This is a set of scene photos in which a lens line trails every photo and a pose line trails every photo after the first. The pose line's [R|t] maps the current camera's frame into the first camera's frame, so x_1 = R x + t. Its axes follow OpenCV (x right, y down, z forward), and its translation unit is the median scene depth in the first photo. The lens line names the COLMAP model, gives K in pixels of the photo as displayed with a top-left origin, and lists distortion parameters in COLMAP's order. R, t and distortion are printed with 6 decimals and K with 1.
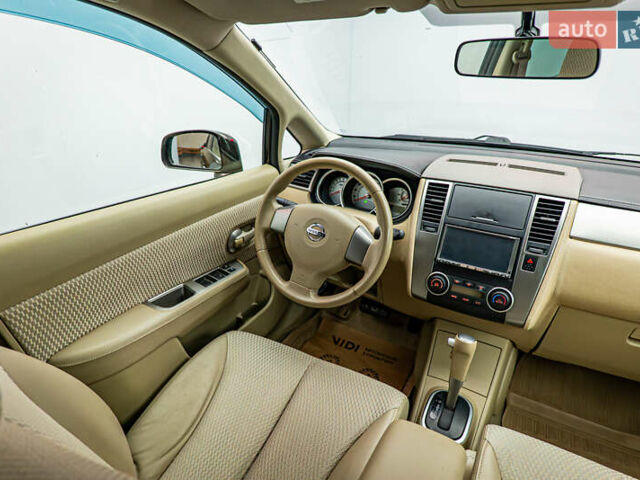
lens RADIAL K [[407.7, 0, 320.0], [0, 407.7, 240.0], [0, 0, 1]] dist [0.011874, 0.002901]
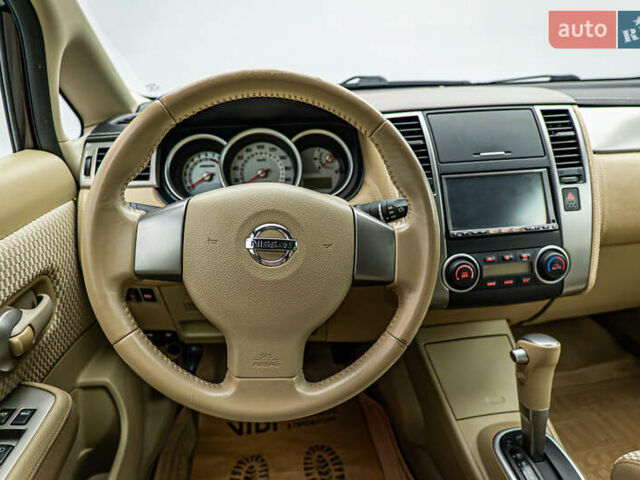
lens RADIAL K [[407.7, 0, 320.0], [0, 407.7, 240.0], [0, 0, 1]] dist [0.011874, 0.002901]
pose [[0.792145, -0.262899, 0.550808, -0.190898], [0.284923, 0.957388, 0.047197, -0.027146], [-0.539745, 0.119551, 0.833296, 0.588571]]
